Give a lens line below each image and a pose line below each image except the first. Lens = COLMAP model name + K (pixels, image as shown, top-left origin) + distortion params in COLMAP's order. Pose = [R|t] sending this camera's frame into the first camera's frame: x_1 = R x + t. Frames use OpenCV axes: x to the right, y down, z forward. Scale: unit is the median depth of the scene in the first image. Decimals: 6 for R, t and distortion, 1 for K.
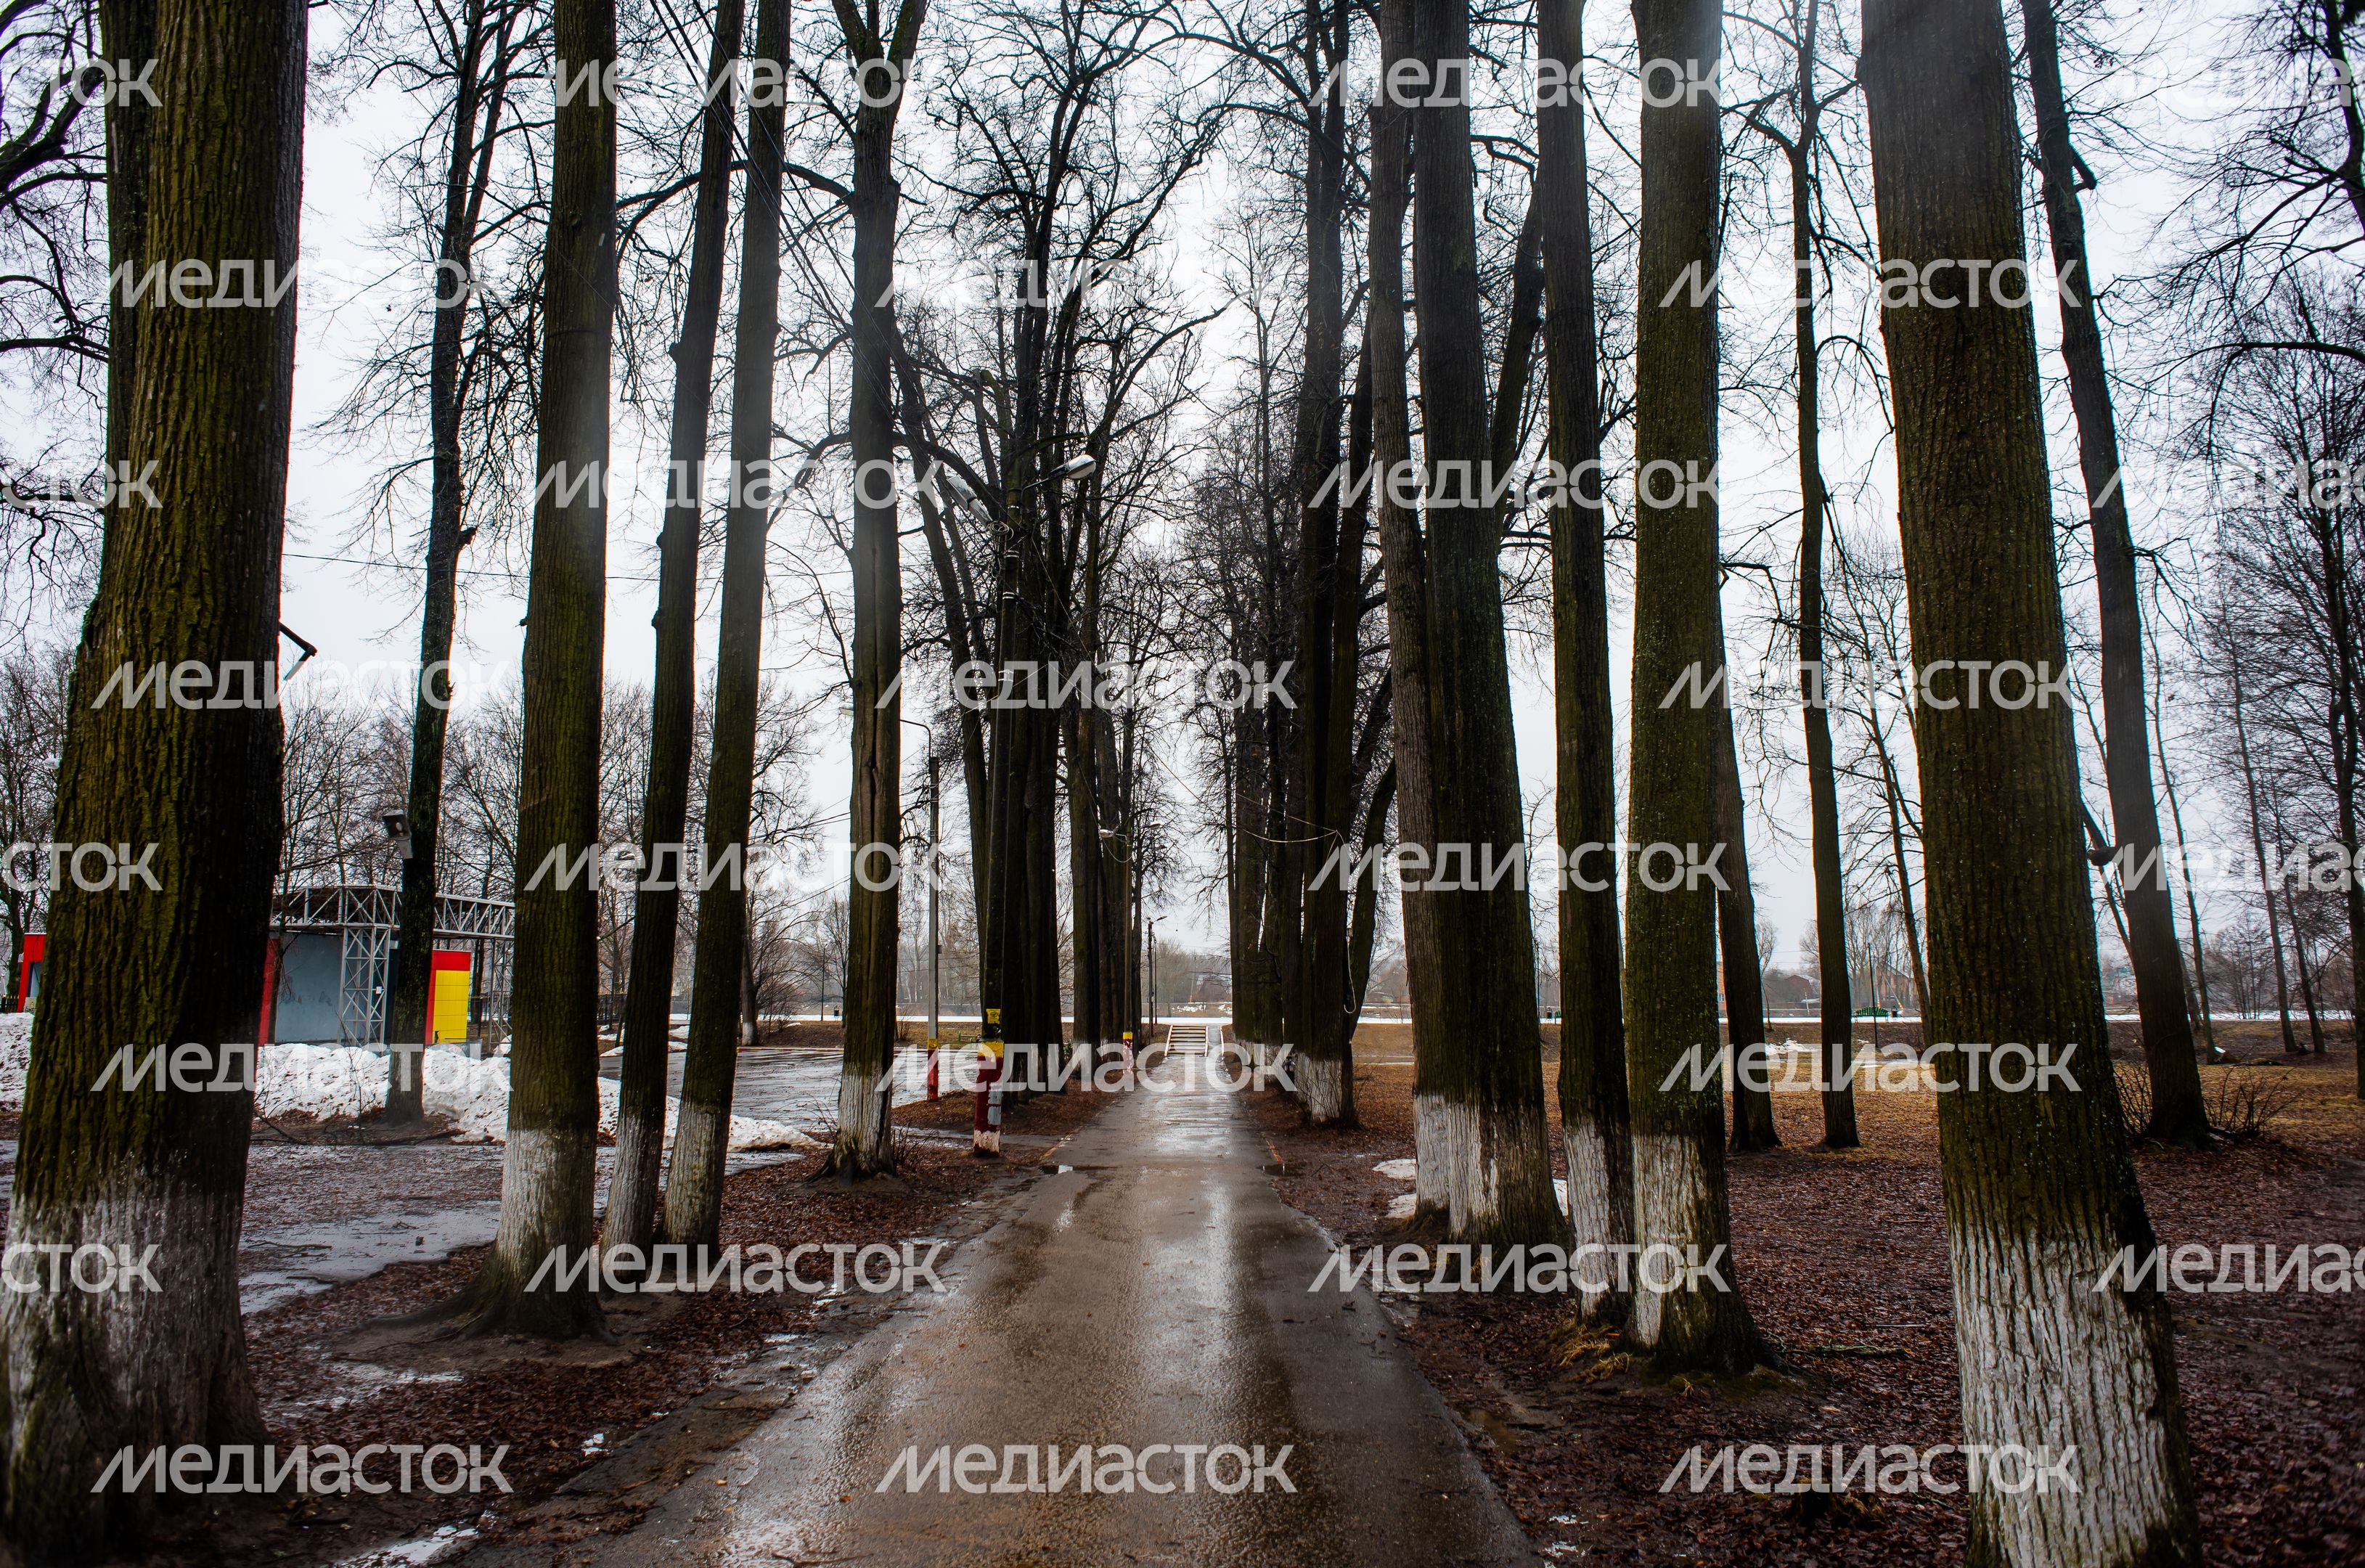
lens RADIAL K [[1660.2, 0, 1188.0], [0, 1660.2, 747.6], [0, 0, 1]] dist [-0.089583, 0.082175]
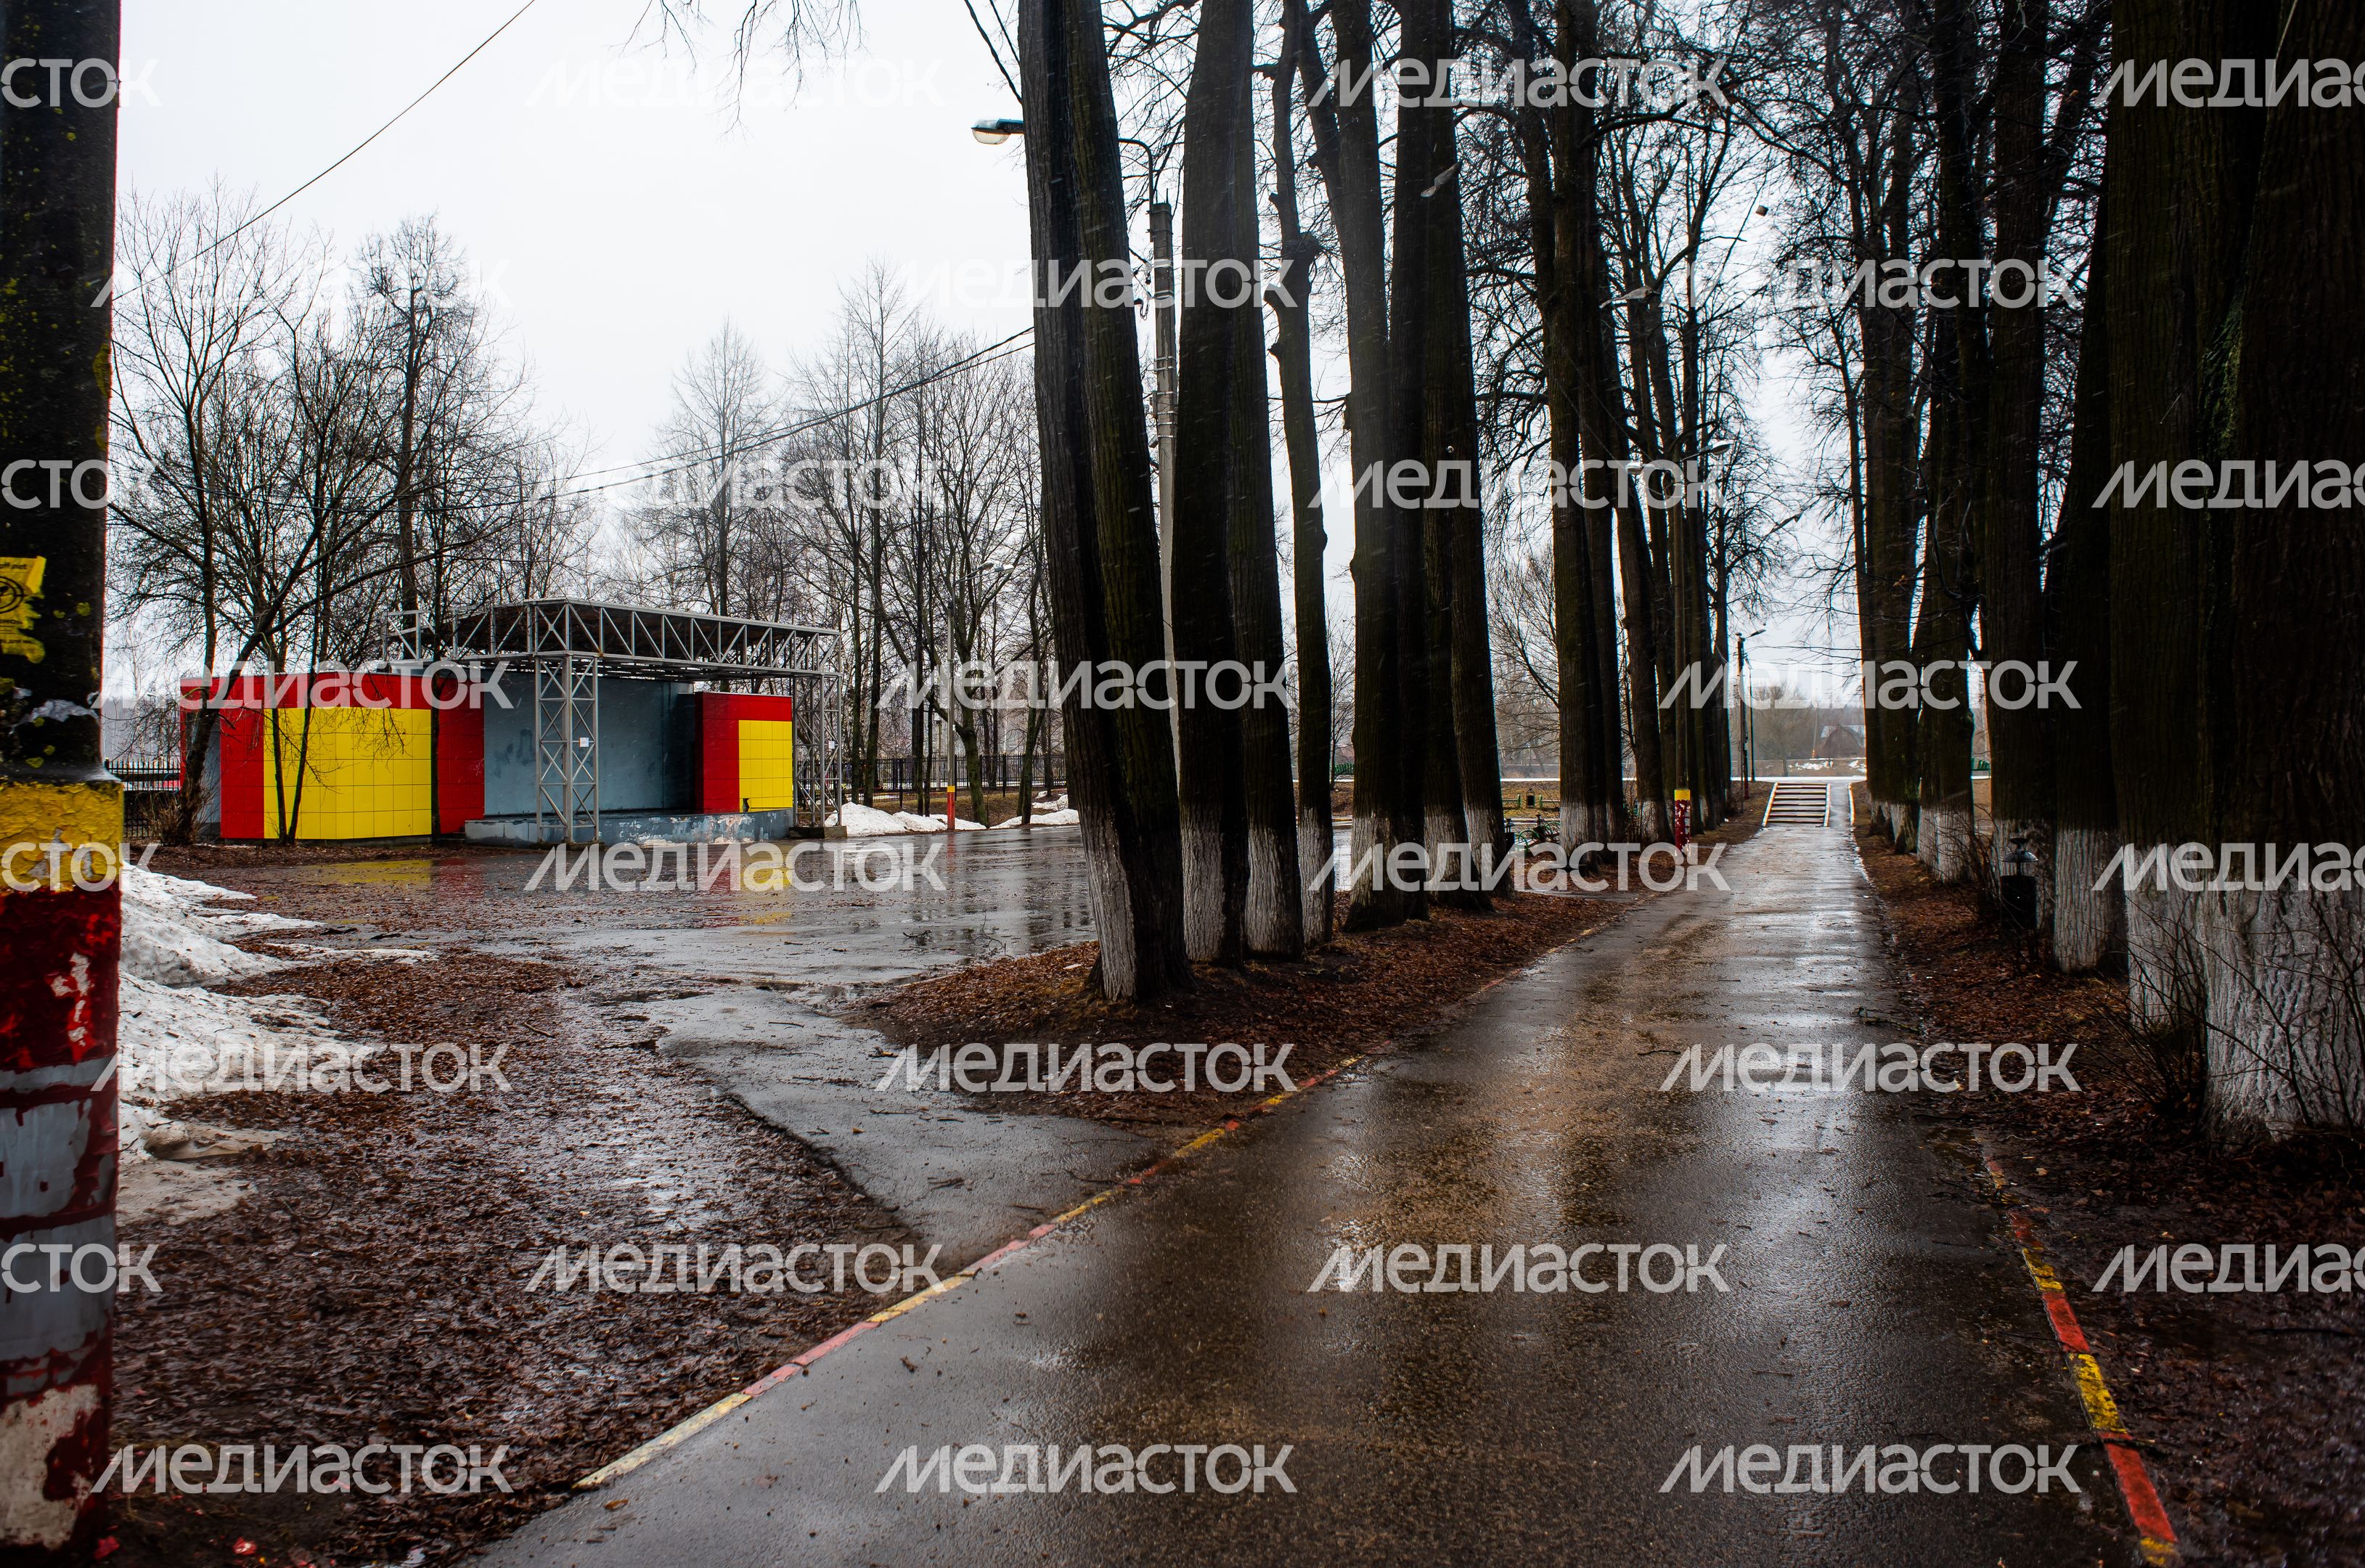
lens RADIAL K [[1660.2, 0, 1188.0], [0, 1660.2, 747.6], [0, 0, 1]] dist [-0.089583, 0.082175]
pose [[0.933565, -0.015896, -0.358055, 0.007407], [0.065243, 0.989861, 0.126166, 0.047695], [0.352419, -0.141145, 0.925137, 0.261659]]
